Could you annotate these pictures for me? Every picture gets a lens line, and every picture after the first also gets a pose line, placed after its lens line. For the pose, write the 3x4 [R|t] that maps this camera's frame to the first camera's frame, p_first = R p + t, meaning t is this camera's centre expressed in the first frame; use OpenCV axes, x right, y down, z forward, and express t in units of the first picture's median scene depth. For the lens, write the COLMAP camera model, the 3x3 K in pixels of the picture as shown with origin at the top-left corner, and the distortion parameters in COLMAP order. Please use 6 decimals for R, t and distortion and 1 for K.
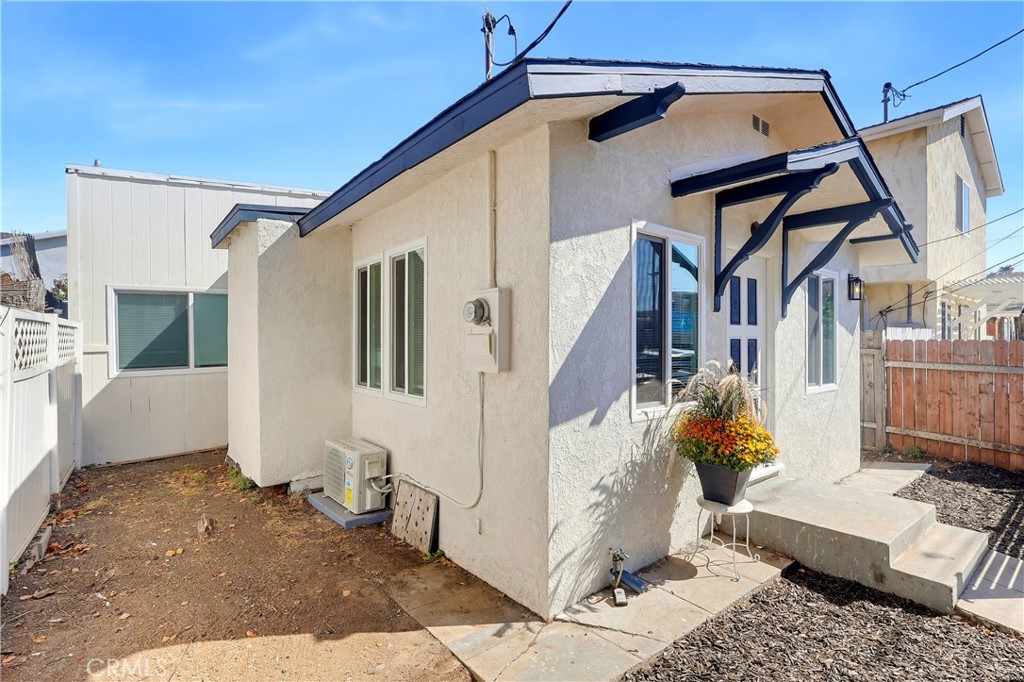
lens RADIAL K [[469.8, 0, 512.0], [0, 469.8, 341.0], [0, 0, 1]] dist [-0.000383, 0.000024]
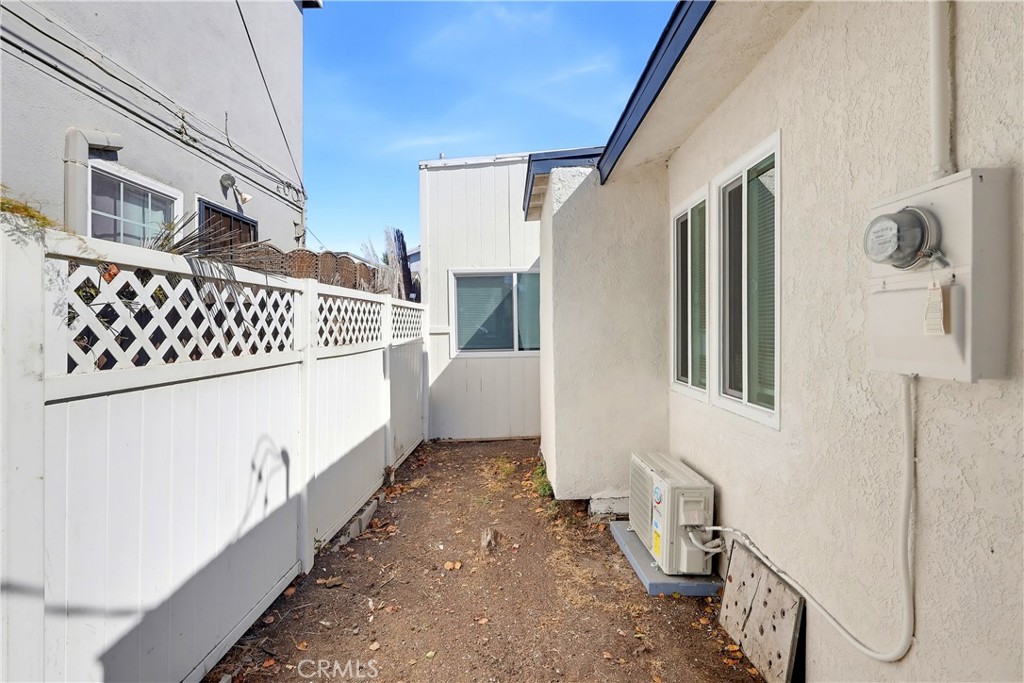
lens RADIAL K [[518.8, 0, 513.1], [0, 518.8, 322.3], [0, 0, 1]] dist [-0.001729, 0.000083]
pose [[0.785853, -0.004828, -0.618394, -0.042122], [-0.000611, 0.999963, -0.008583, 0.014394], [0.618413, 0.007123, 0.785821, 0.271513]]
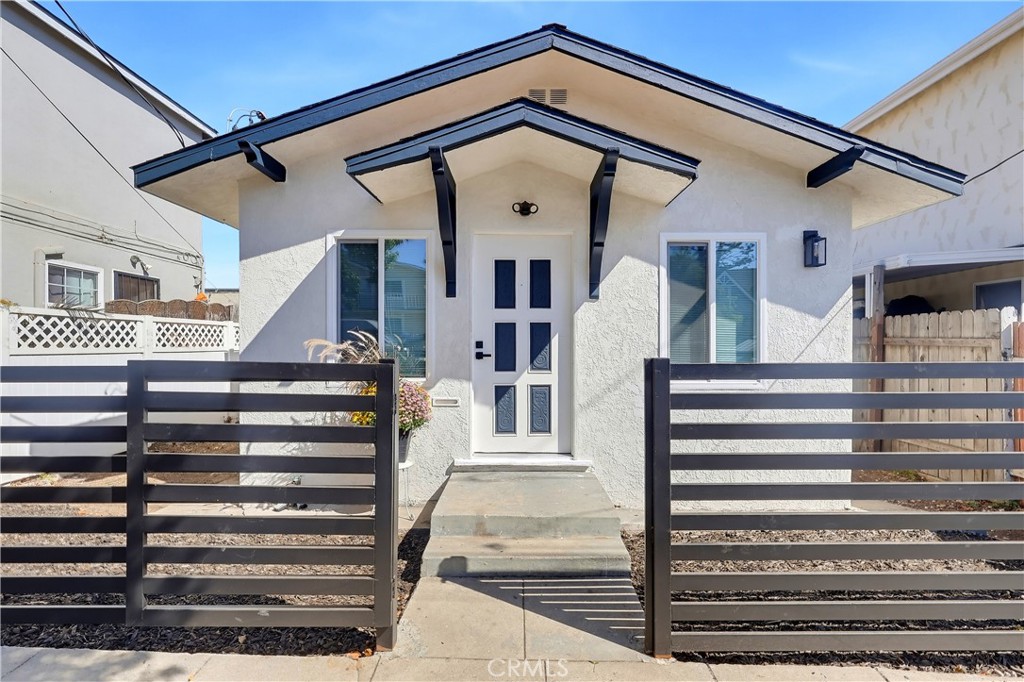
lens RADIAL K [[488.1, 0, 512.0], [0, 488.1, 341.0], [0, 0, 1]] dist [-0.000542, 0.000081]
pose [[0.786412, -0.008509, -0.617644, 1.081320], [0.000865, 0.999919, -0.012674, 0.045950], [0.617702, 0.009433, 0.786355, 0.181269]]
